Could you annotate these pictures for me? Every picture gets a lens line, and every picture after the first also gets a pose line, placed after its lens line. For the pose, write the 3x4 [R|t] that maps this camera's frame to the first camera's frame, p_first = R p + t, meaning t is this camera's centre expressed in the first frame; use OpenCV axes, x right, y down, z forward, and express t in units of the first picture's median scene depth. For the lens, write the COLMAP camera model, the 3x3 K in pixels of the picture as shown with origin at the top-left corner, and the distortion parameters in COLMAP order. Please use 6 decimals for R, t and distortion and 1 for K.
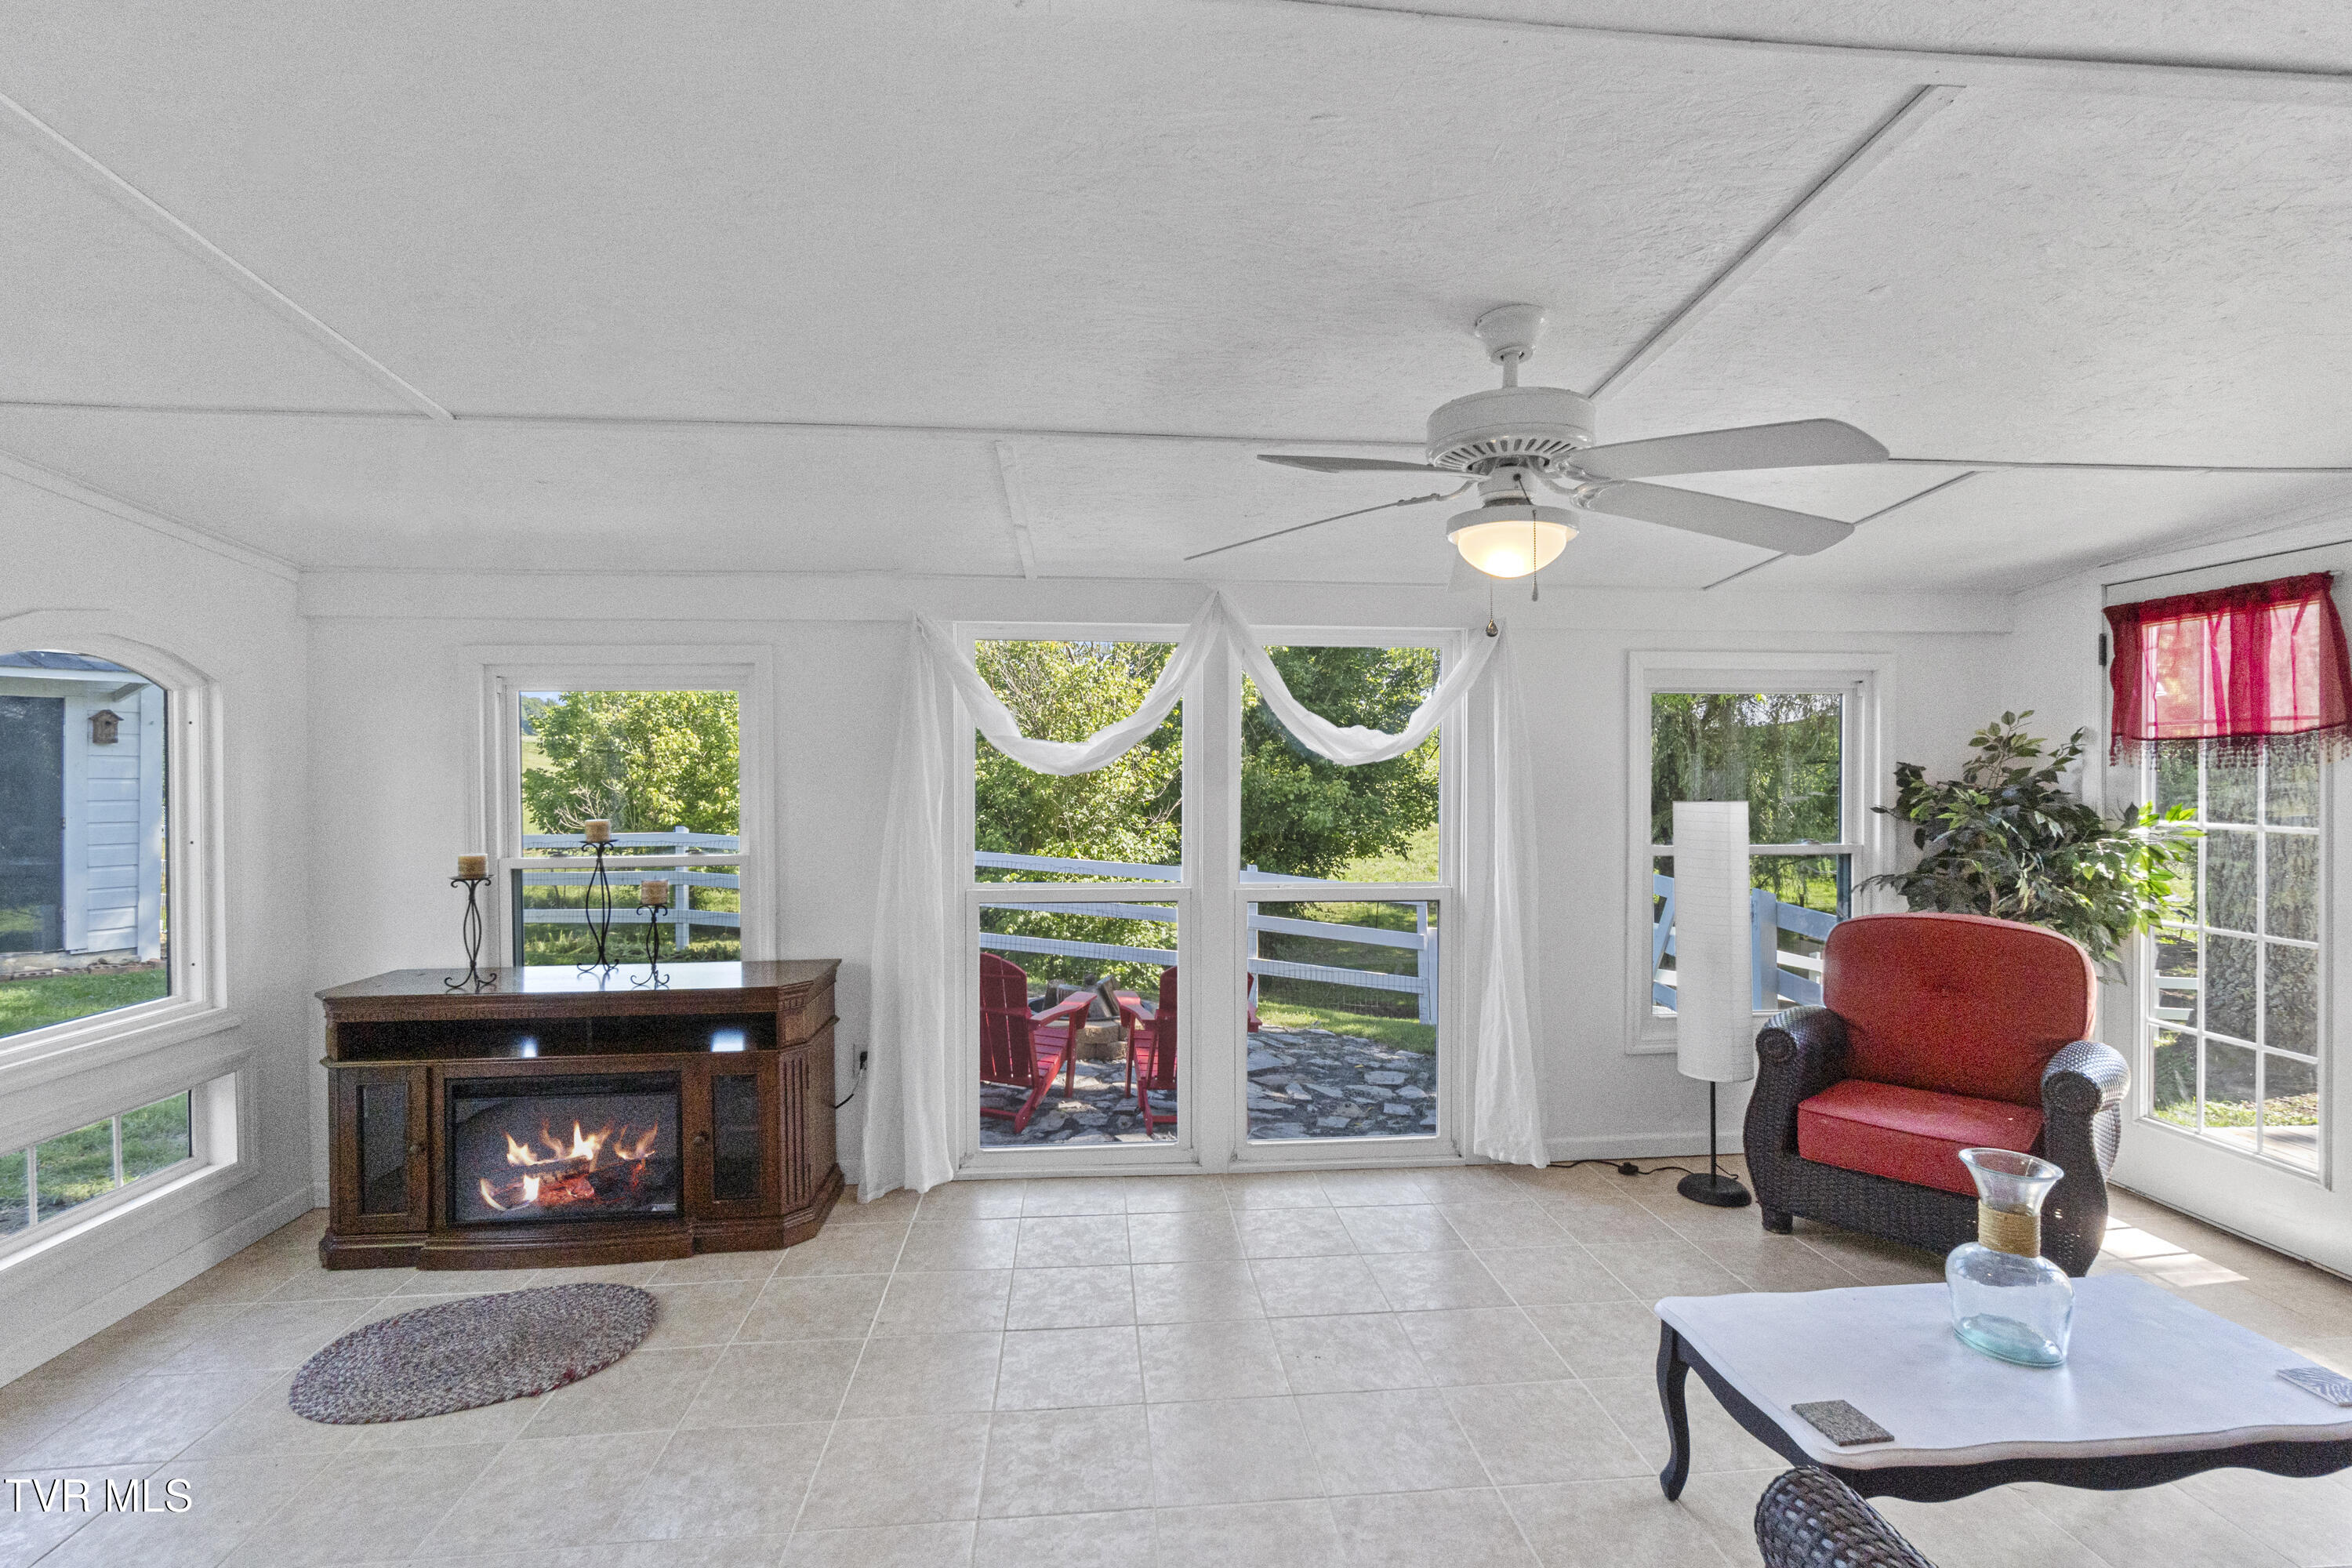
lens RADIAL K [[1020.4, 0, 1178.9], [0, 1020.4, 790.4], [0, 0, 1]] dist [-0.003251, -0.000257]
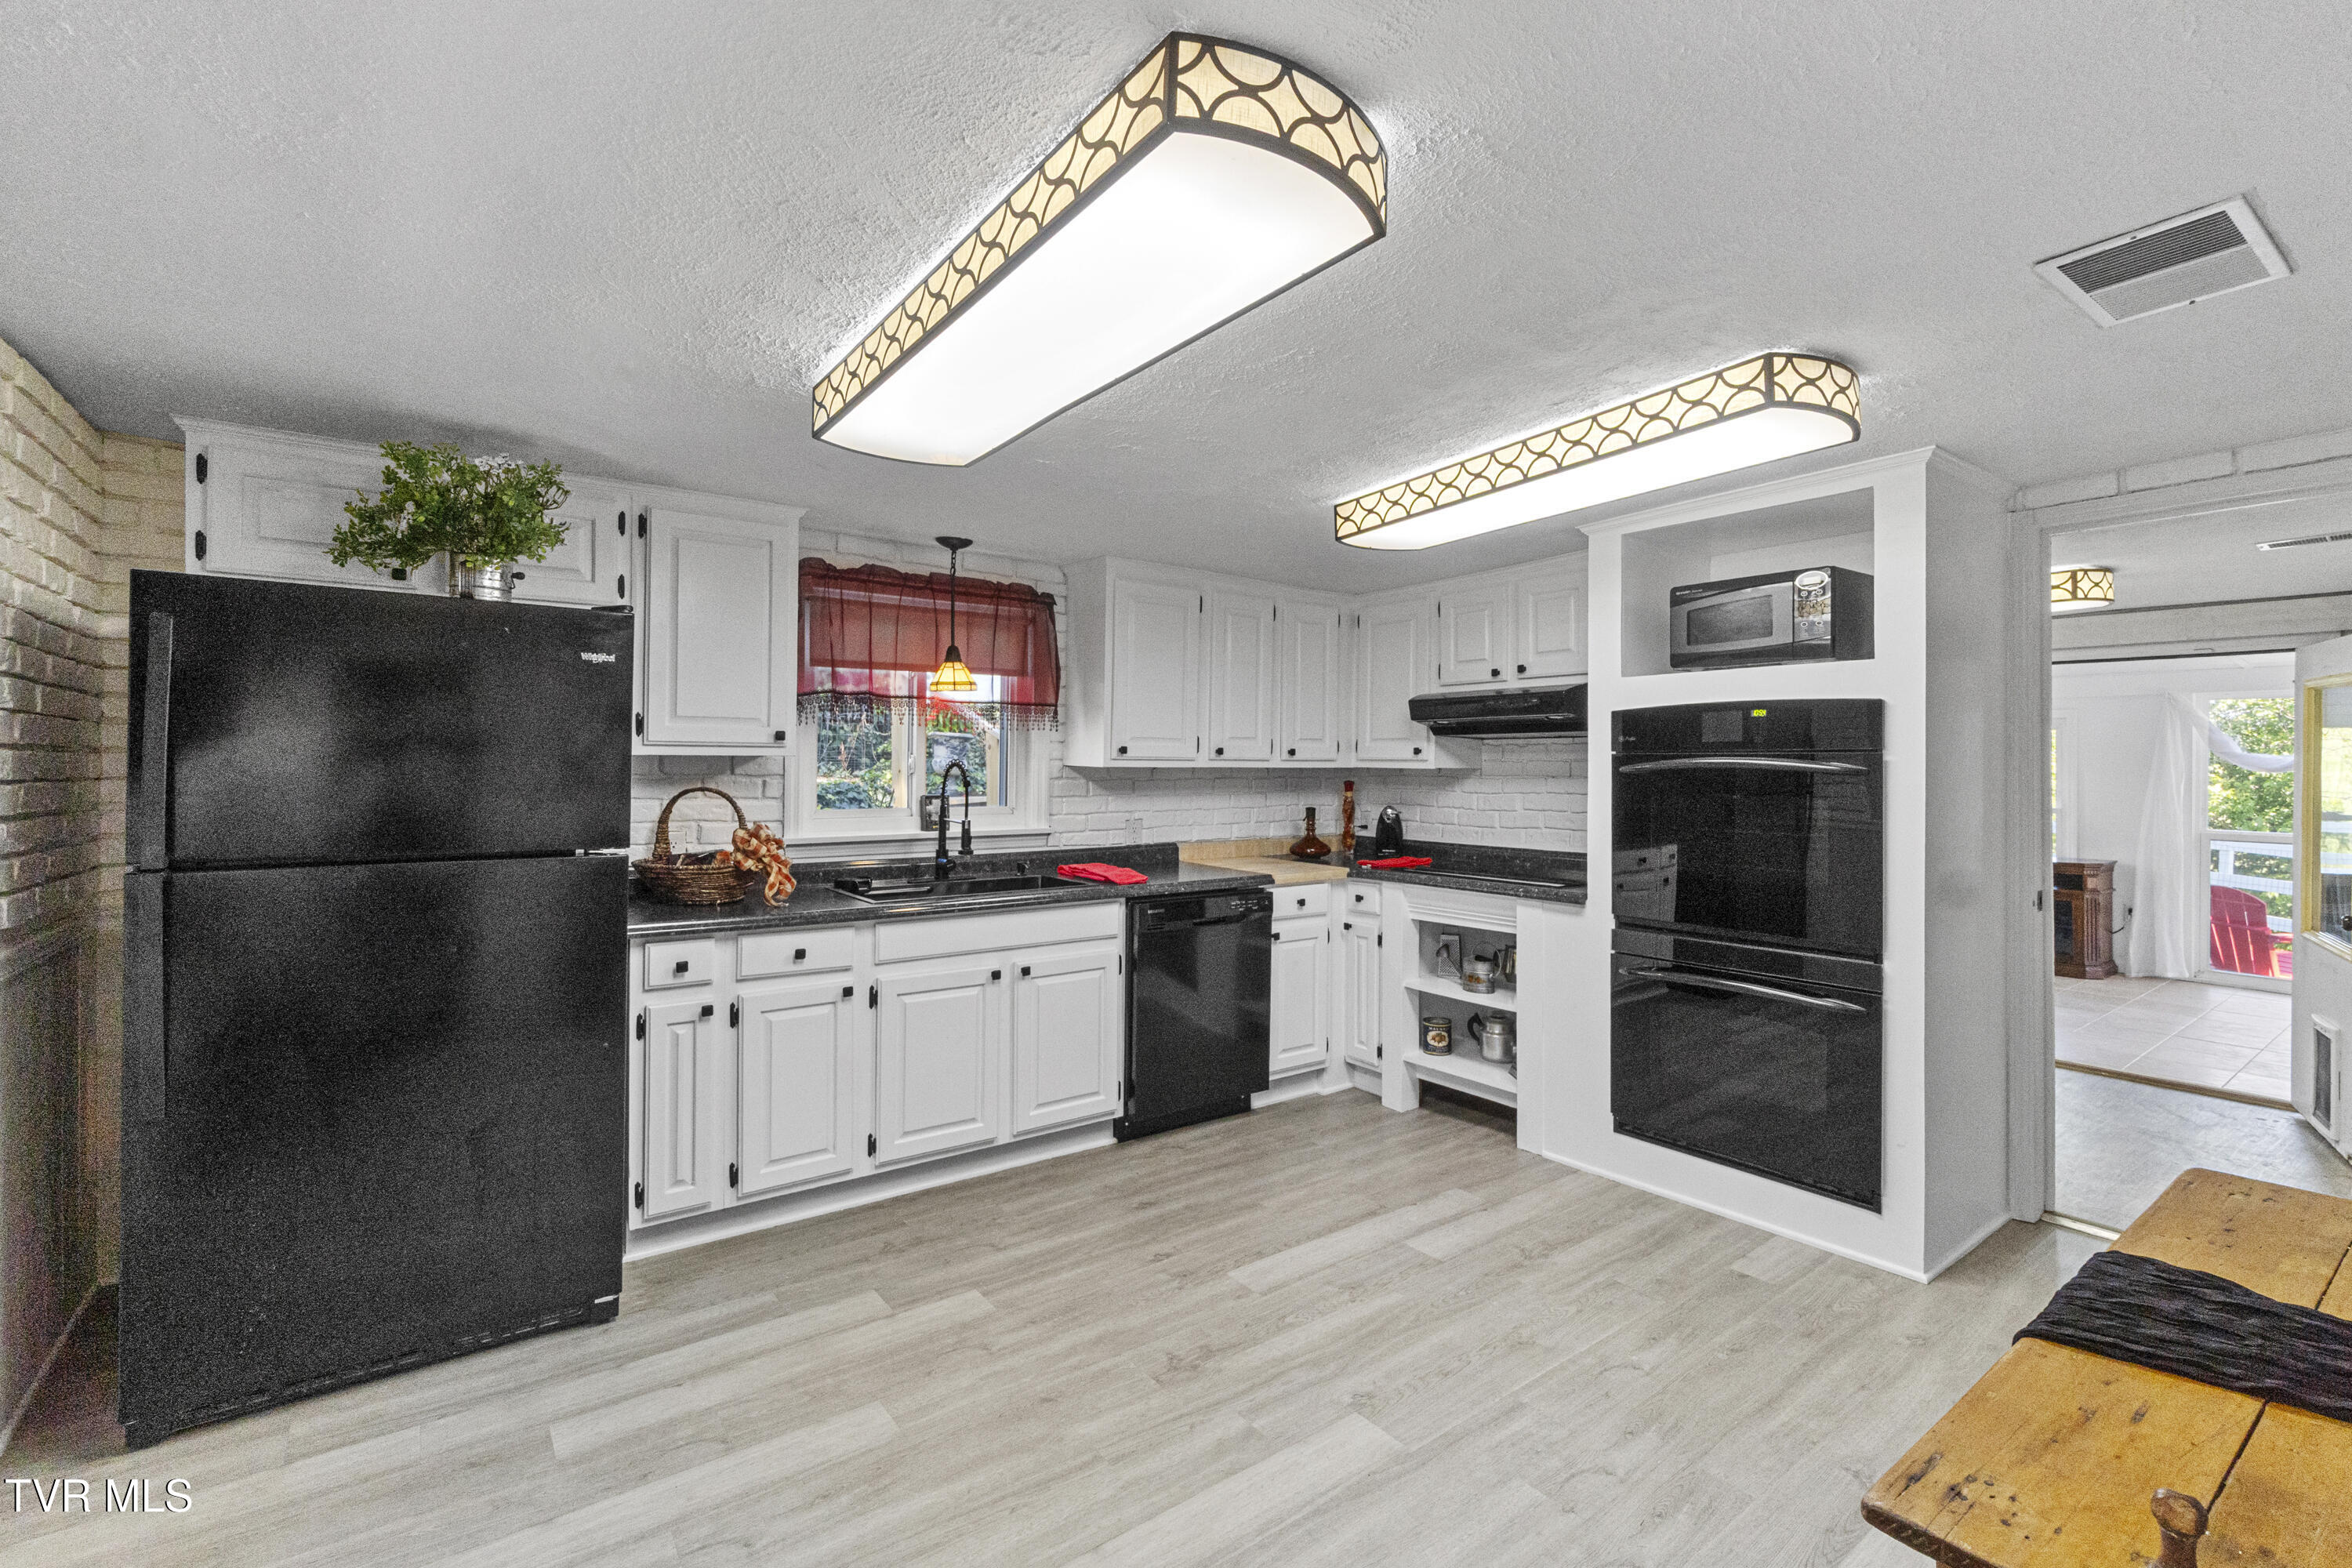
lens RADIAL K [[1020.4, 0, 1182.4], [0, 1020.4, 775.9], [0, 0, 1]] dist [-0.003251, -0.000257]
pose [[0.514618, 0.008250, -0.857380, 0.459753], [-0.009215, 0.999949, 0.004091, 0.001063], [0.857370, 0.005795, 0.514668, -1.681681]]
